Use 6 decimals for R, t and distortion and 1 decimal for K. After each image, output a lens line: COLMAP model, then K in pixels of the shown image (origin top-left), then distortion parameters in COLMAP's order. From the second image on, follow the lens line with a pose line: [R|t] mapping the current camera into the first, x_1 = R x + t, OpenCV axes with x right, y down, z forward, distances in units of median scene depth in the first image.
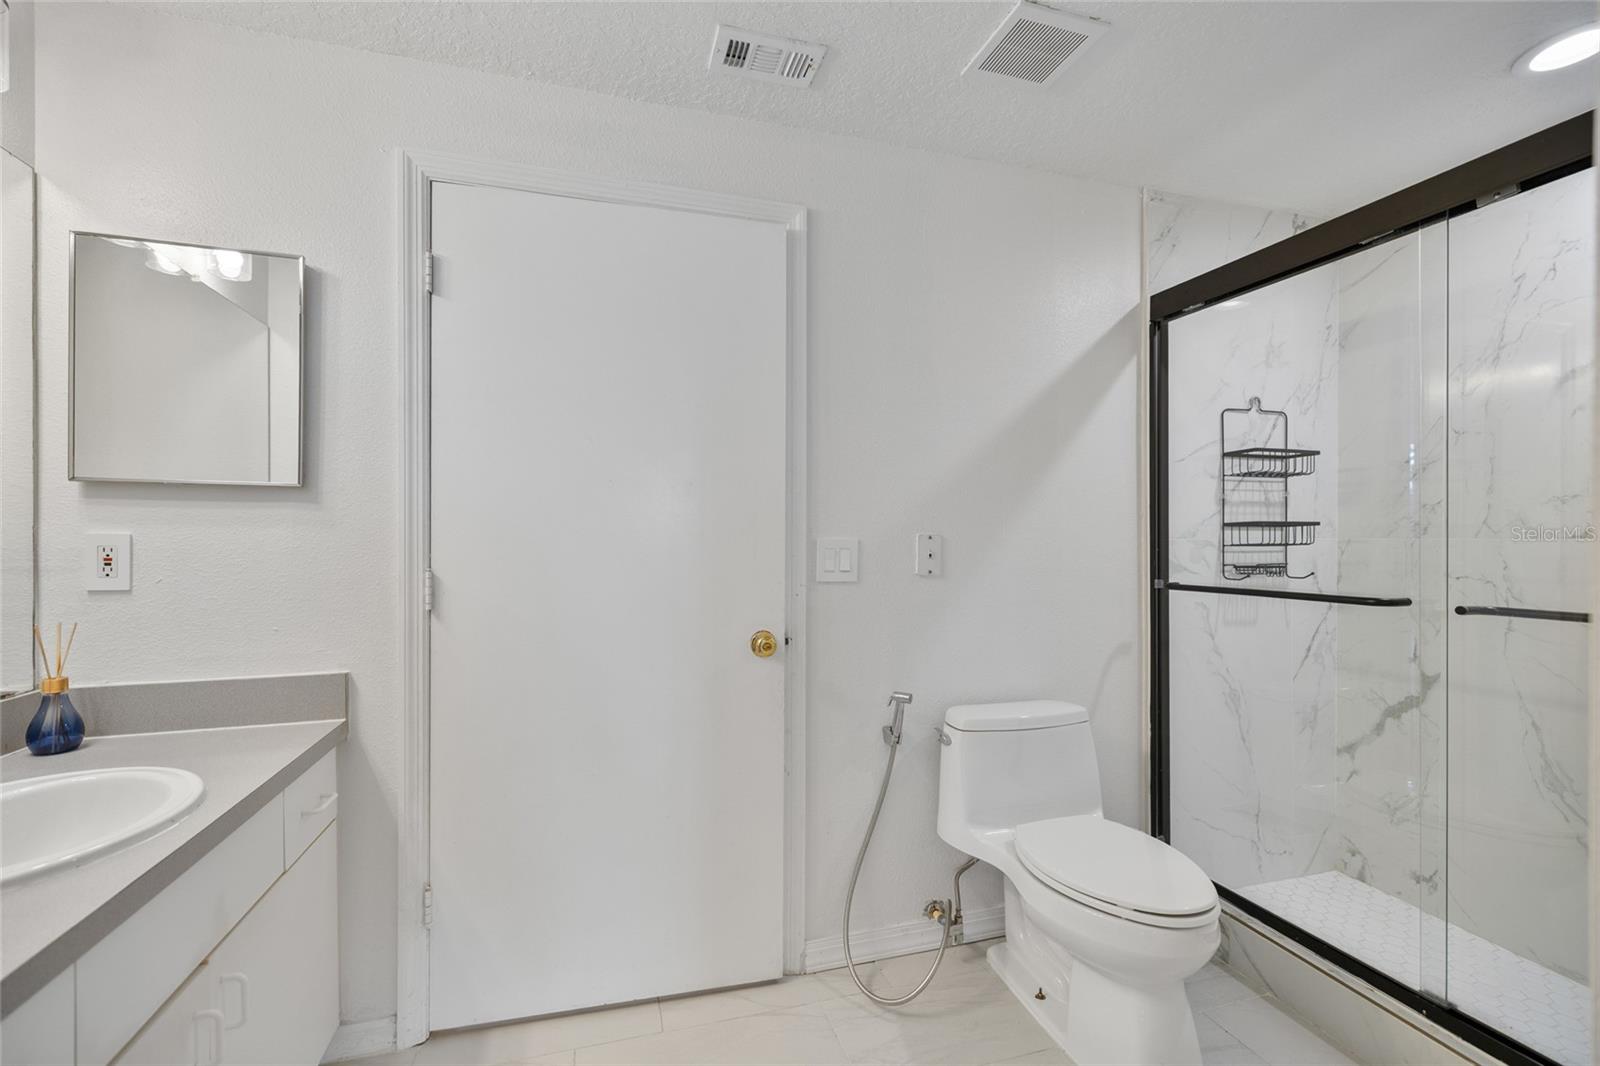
lens RADIAL K [[680.9, 0, 799.2], [0, 680.9, 541.4], [0, 0, 1]] dist [0.000030, 0.000008]
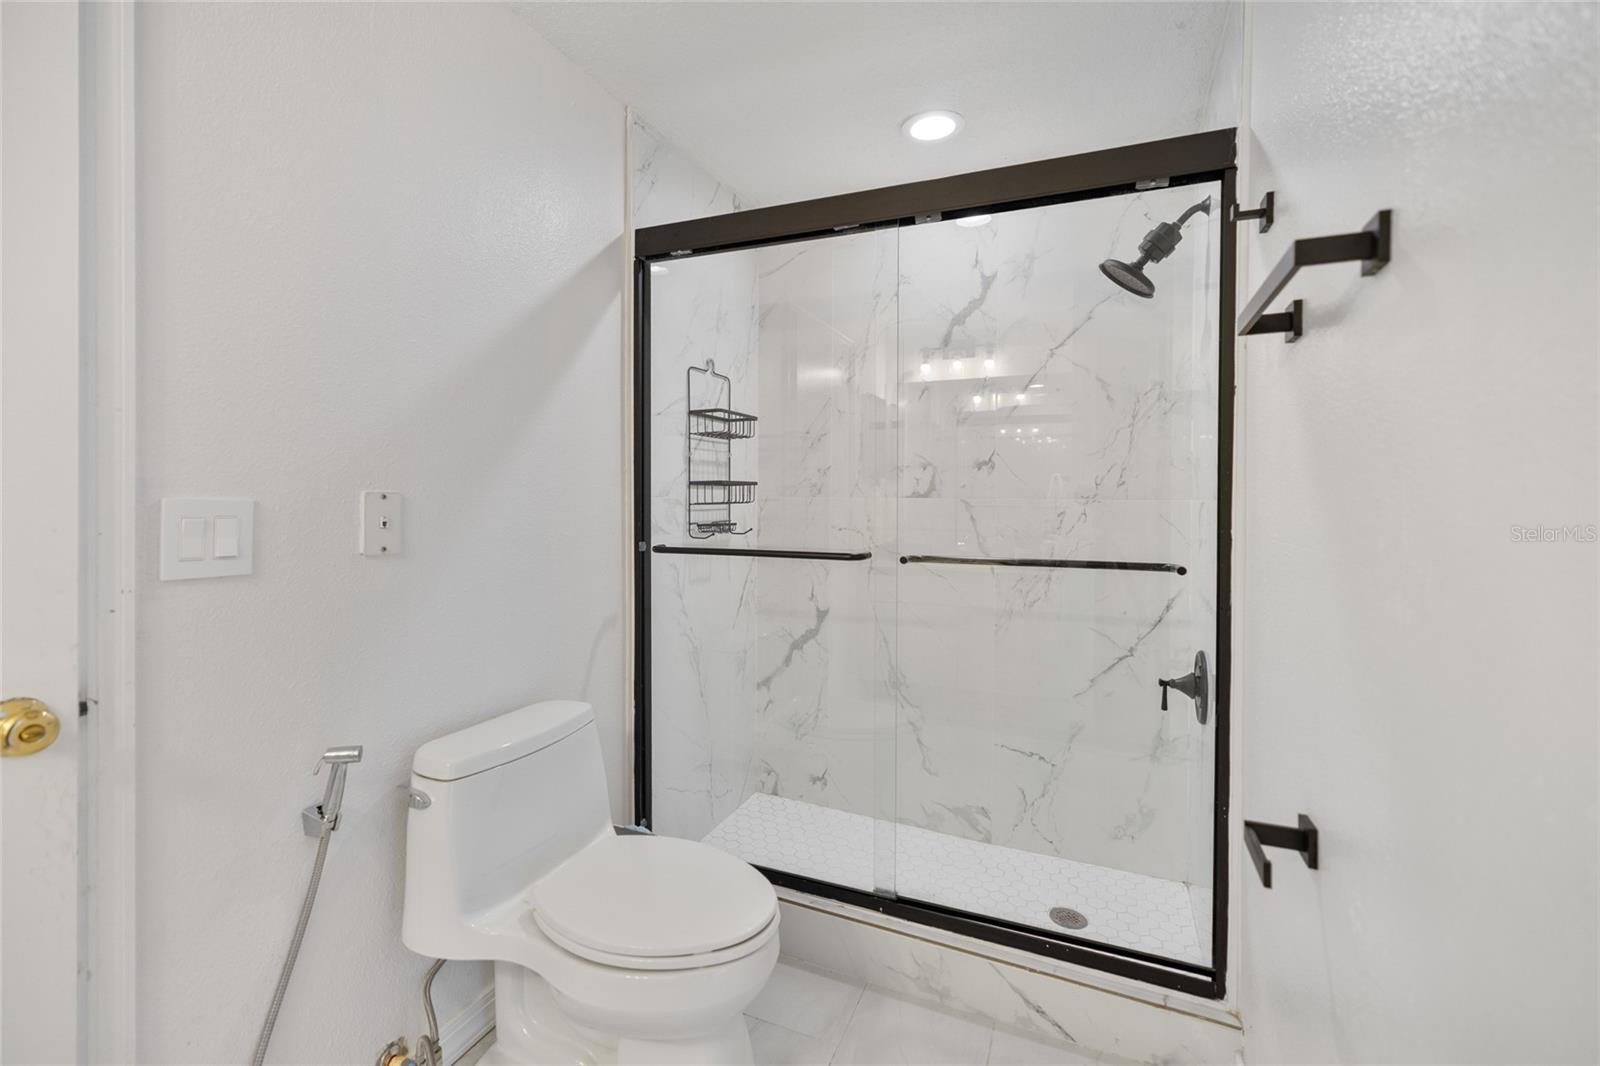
lens RADIAL K [[703.3, 0, 797.1], [0, 703.3, 500.6], [0, 0, 1]] dist [-0.000172, -0.000136]
pose [[0.655049, -0.003049, 0.755580, -0.050438], [-0.002232, 0.999980, 0.005971, -0.005873], [-0.755583, -0.005598, 0.655029, 0.222266]]
